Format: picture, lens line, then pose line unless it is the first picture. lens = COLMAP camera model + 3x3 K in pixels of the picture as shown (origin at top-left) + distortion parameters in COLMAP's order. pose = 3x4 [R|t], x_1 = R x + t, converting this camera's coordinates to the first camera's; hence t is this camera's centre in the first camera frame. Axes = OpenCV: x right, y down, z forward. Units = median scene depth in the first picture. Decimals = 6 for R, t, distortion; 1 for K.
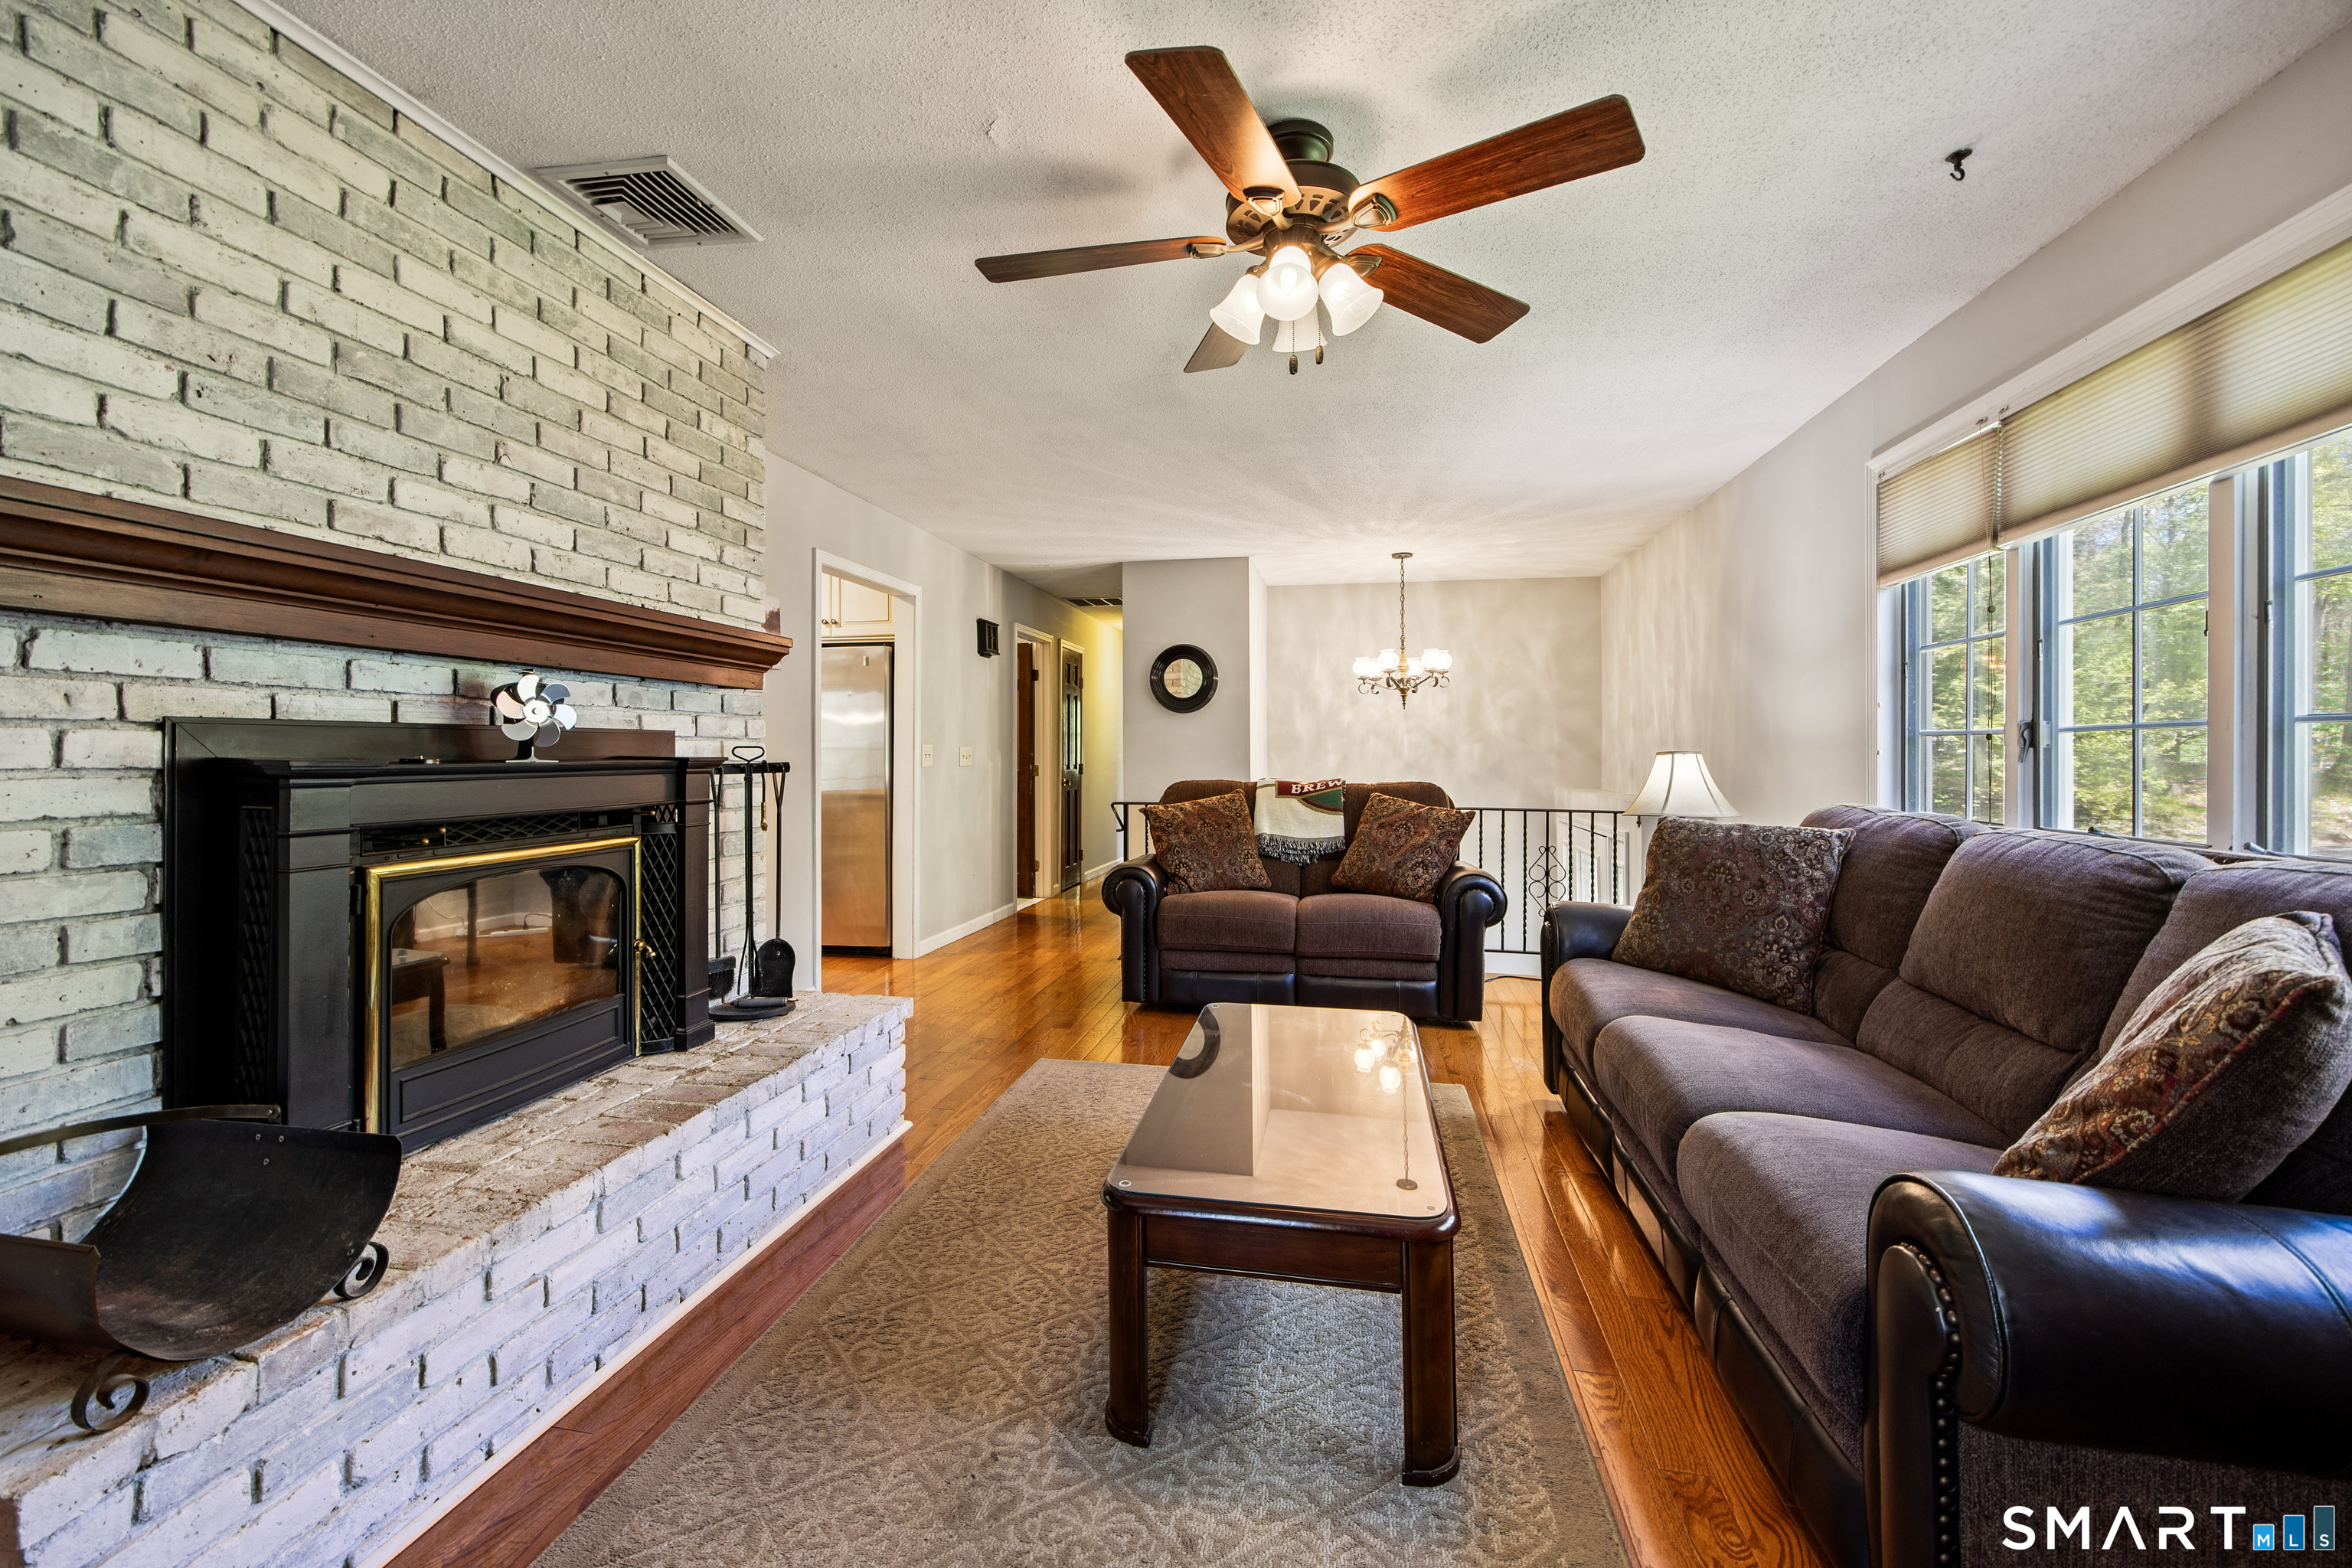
lens RADIAL K [[908.6, 0, 1182.0], [0, 908.6, 782.6], [0, 0, 1]] dist [0.000600, 0.000006]
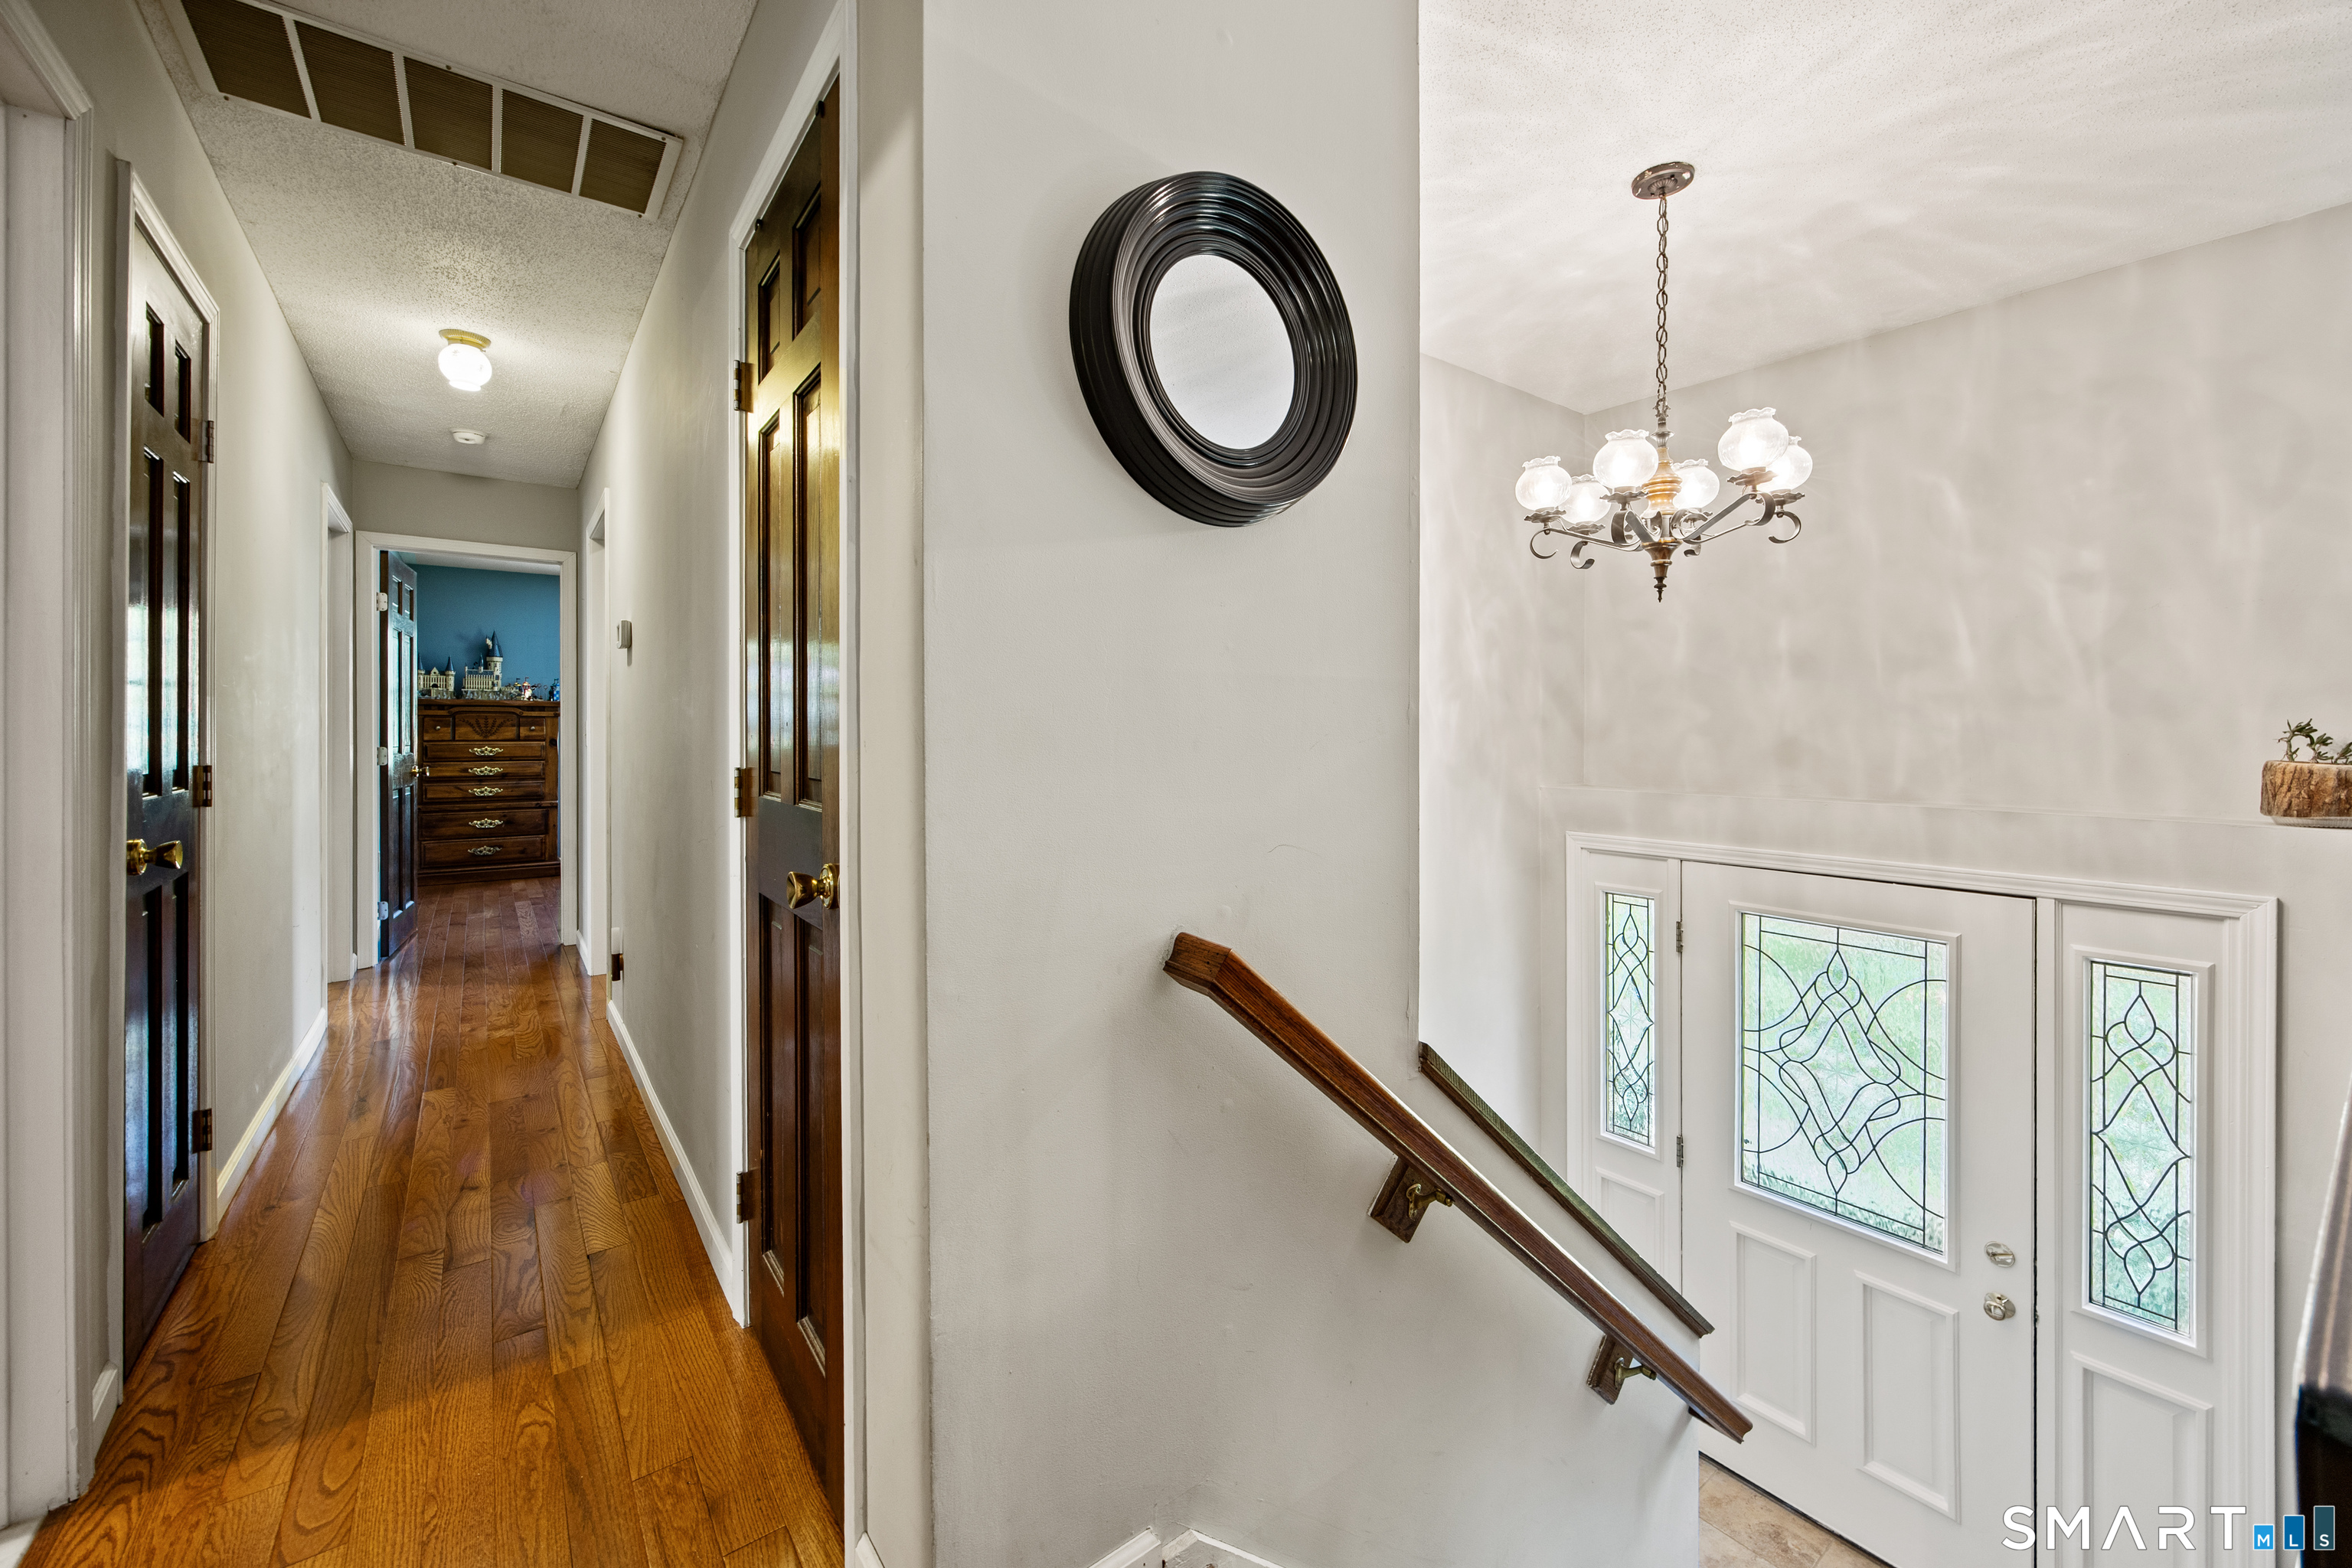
lens RADIAL K [[920.5, 0, 1170.7], [0, 920.5, 735.3], [0, 0, 1]] dist [0.001841, 0.000059]
pose [[0.679541, -0.010802, 0.733558, -0.147985], [0.027352, 0.999569, -0.010619, -0.024493], [-0.733127, 0.027280, 0.679544, 0.786919]]
